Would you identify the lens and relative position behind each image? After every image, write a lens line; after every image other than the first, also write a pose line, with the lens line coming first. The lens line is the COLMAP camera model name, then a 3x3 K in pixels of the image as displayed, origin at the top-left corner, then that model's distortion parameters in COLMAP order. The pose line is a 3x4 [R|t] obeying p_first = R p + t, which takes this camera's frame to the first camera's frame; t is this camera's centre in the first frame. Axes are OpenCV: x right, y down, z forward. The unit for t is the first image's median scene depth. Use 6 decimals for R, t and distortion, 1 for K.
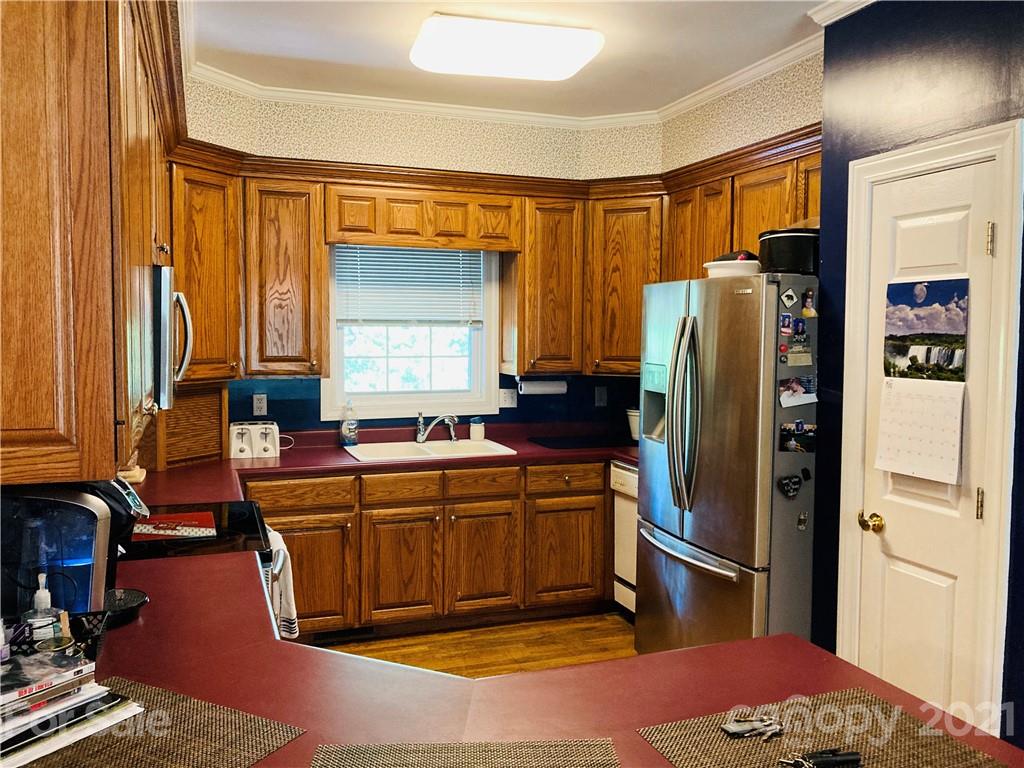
lens RADIAL K [[840.4, 0, 508.6], [0, 840.4, 371.5], [0, 0, 1]] dist [0.032856, -0.035253]
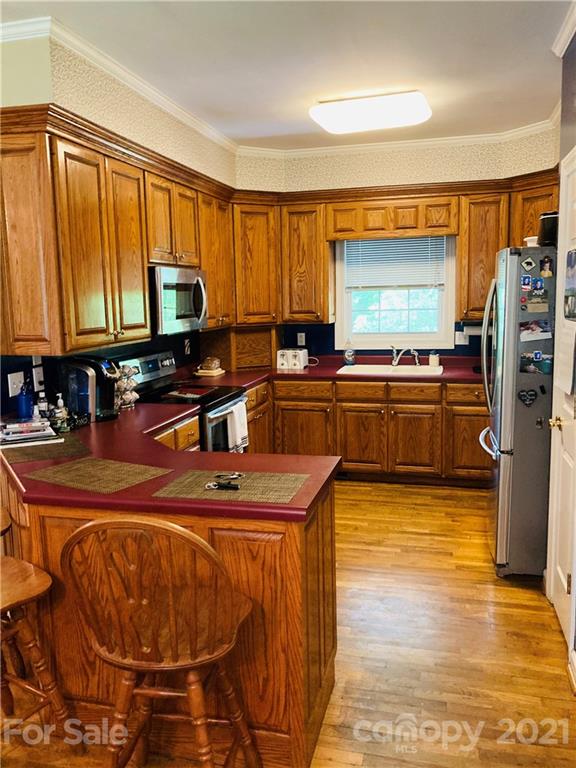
lens RADIAL K [[630.3, 0, 283.3], [0, 630.3, 384.5], [0, 0, 1]] dist [0.032856, -0.035253]
pose [[0.823855, 0.057249, -0.563902, 0.450480], [-0.003491, 0.995380, 0.095953, 0.009813], [0.566790, -0.077083, 0.820249, -0.085849]]
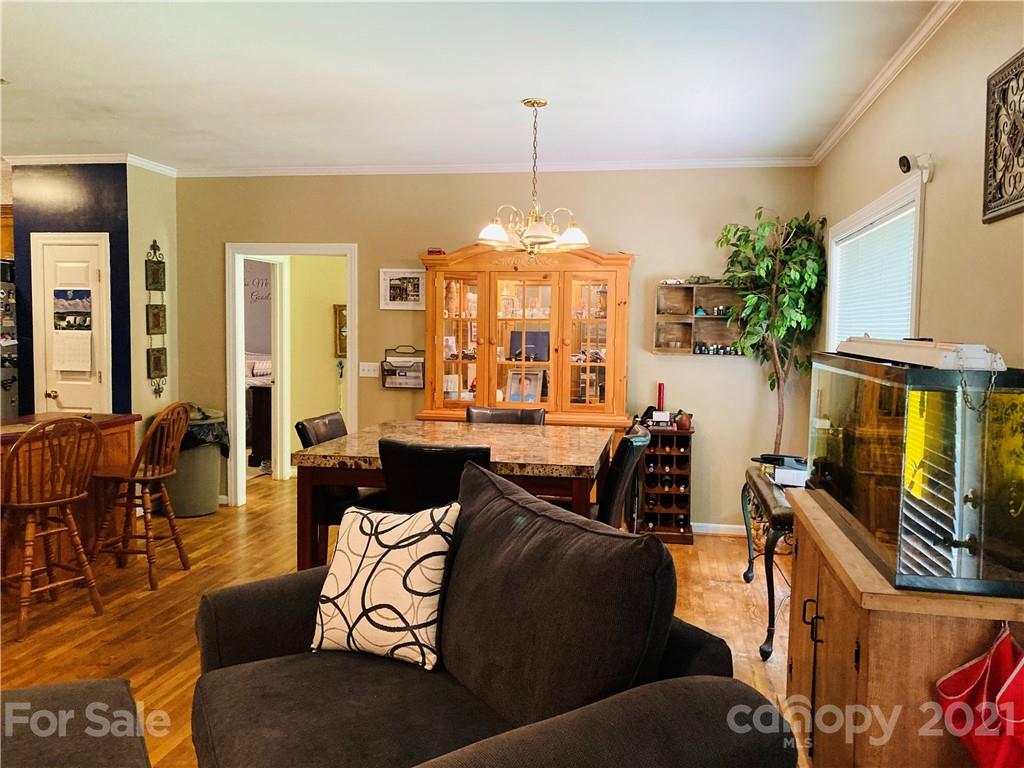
lens RADIAL K [[840.4, 0, 507.8], [0, 840.4, 386.8], [0, 0, 1]] dist [0.032856, -0.035253]
pose [[0.508510, -0.060654, 0.858917, -0.625029], [0.030859, 0.998159, 0.052217, 0.053428], [-0.860503, -0.000048, 0.509445, -0.844262]]
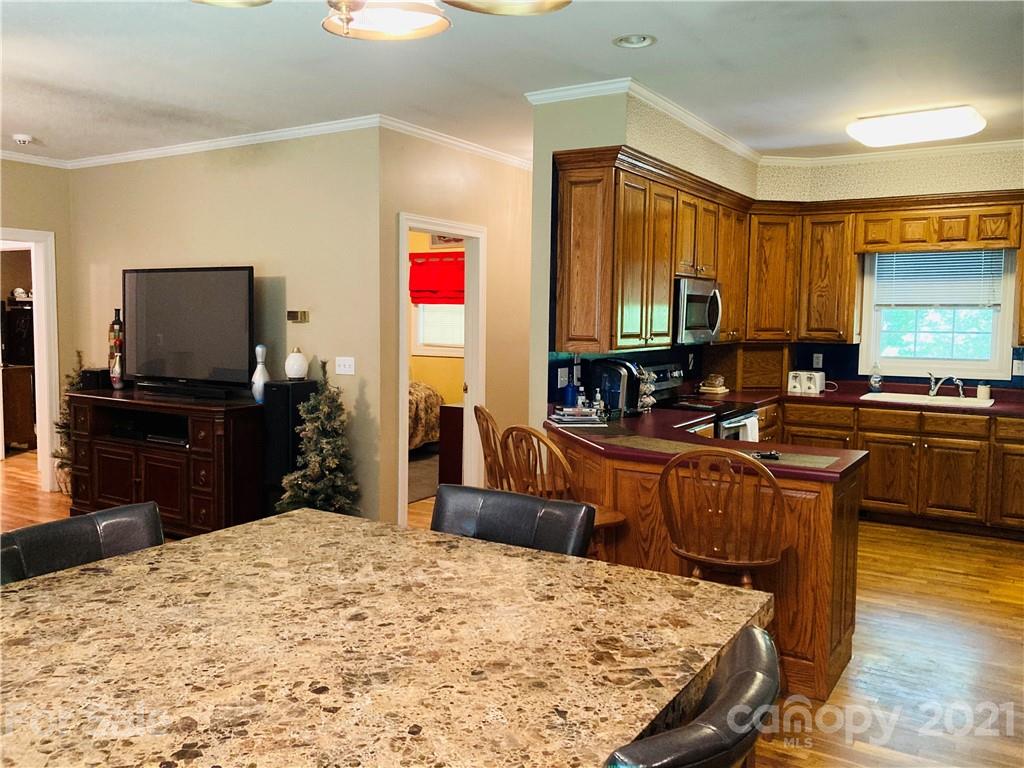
lens RADIAL K [[840.4, 0, 501.1], [0, 840.4, 381.1], [0, 0, 1]] dist [0.032856, -0.035253]
pose [[0.612308, 0.062717, -0.788127, 0.629751], [-0.048255, 0.997955, 0.041924, 0.044364], [0.789145, 0.012361, 0.614083, -0.437523]]
